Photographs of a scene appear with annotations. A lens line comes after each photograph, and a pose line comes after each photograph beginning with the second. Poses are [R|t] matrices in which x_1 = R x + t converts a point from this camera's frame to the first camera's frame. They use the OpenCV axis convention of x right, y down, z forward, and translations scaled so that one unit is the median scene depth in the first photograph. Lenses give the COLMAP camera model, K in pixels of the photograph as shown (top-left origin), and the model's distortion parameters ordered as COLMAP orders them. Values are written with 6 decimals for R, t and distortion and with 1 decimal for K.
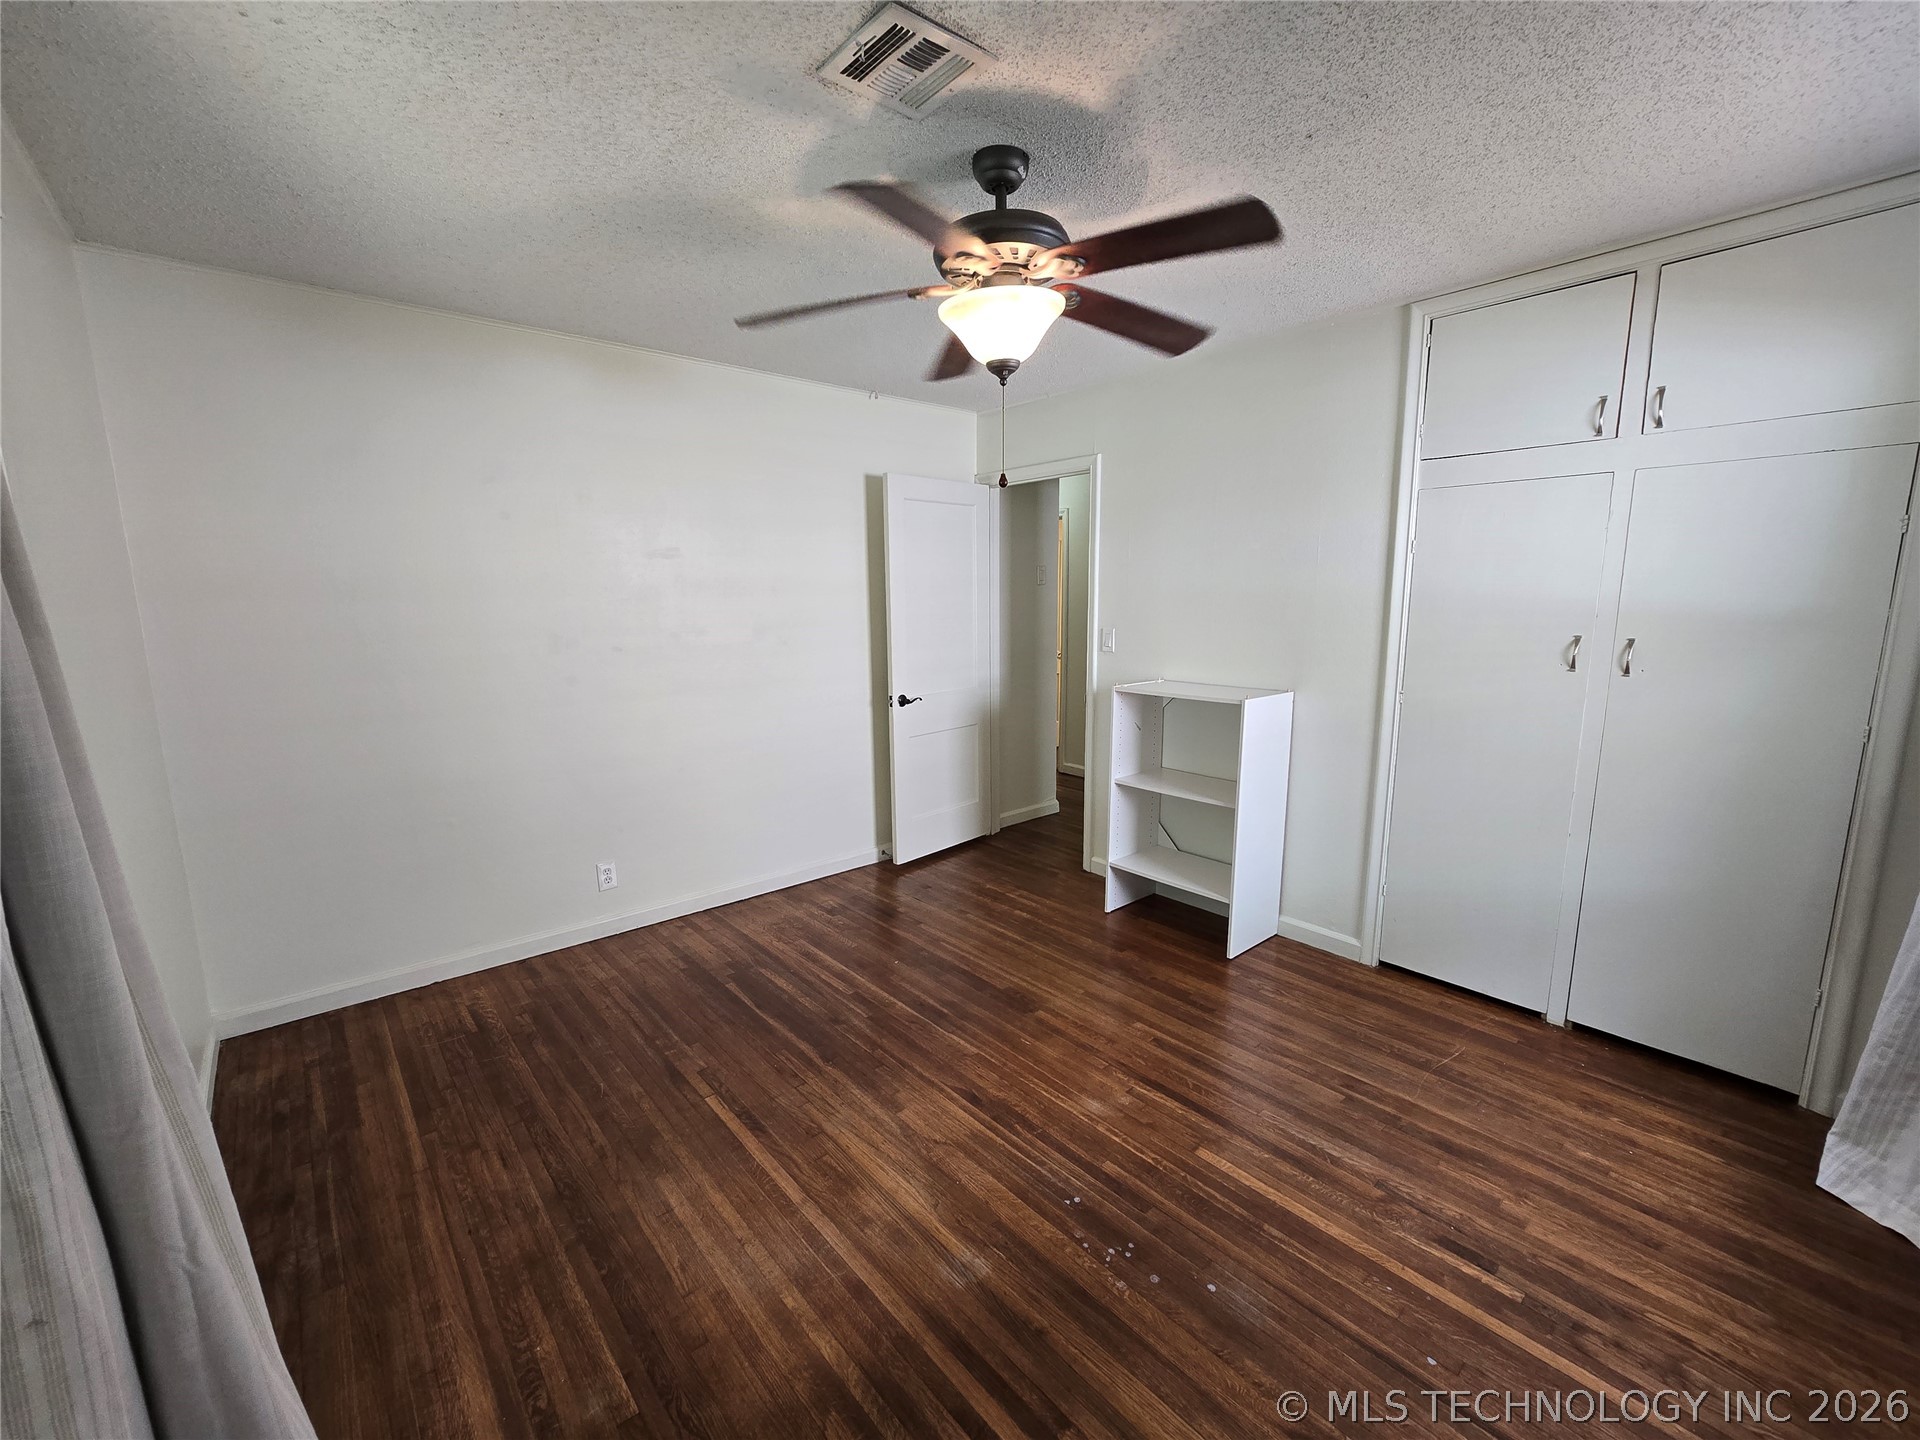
lens RADIAL K [[788.3, 0, 964.6], [0, 788.3, 722.6], [0, 0, 1]] dist [-0.005802, 0.001572]
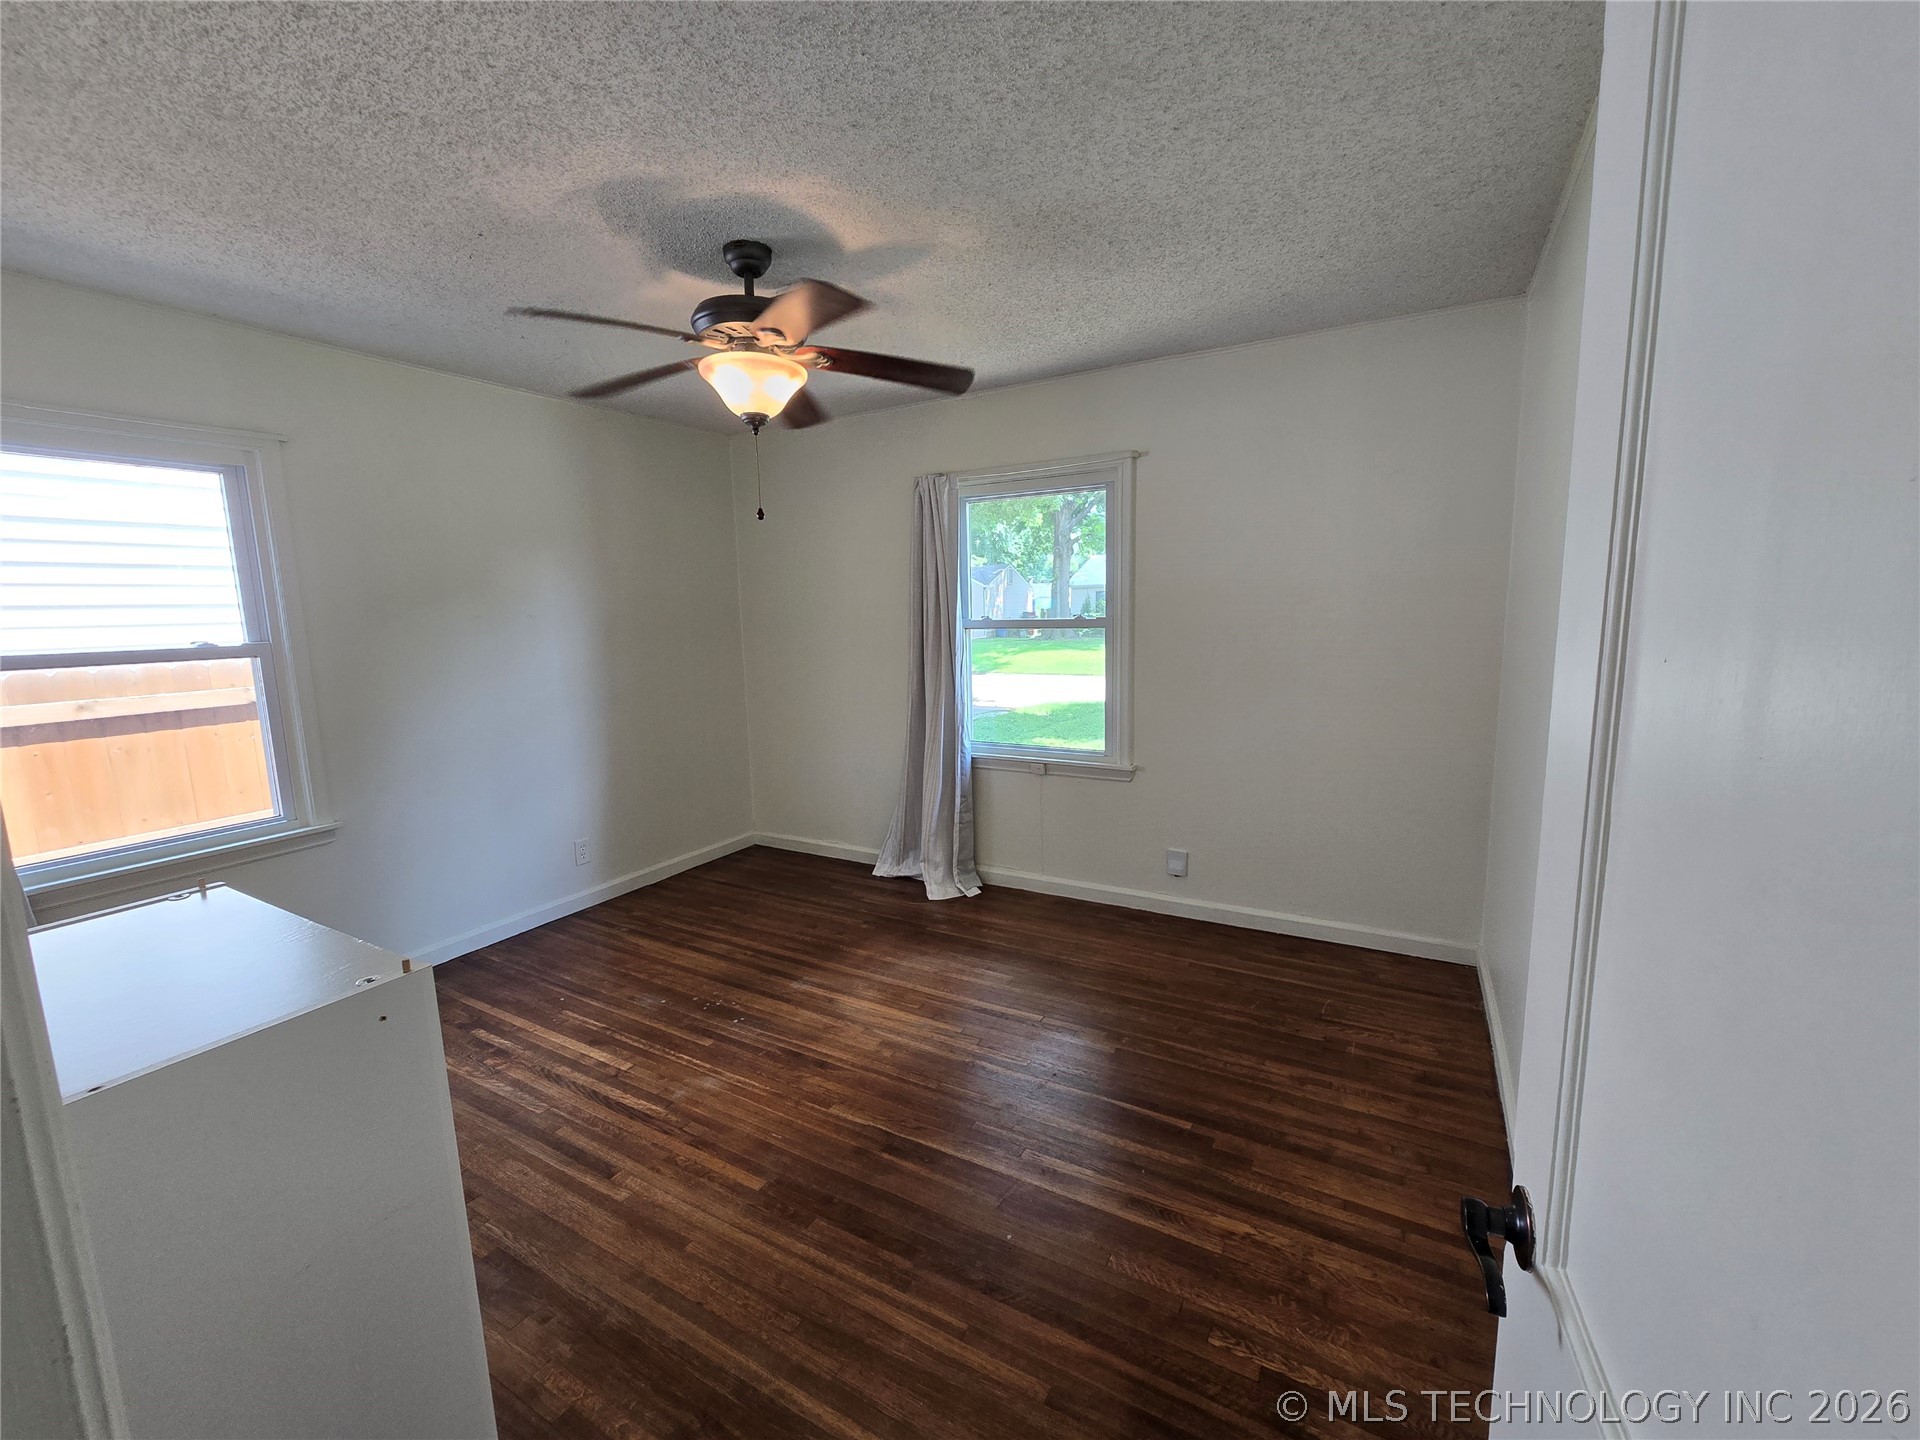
lens RADIAL K [[788.3, 0, 964.1], [0, 788.3, 722.9], [0, 0, 1]] dist [-0.005802, 0.001572]
pose [[-0.944788, 0.079062, -0.318000, 0.141220], [-0.021974, 0.952985, 0.302218, -0.329446], [0.326944, 0.292520, -0.898632, 1.985863]]
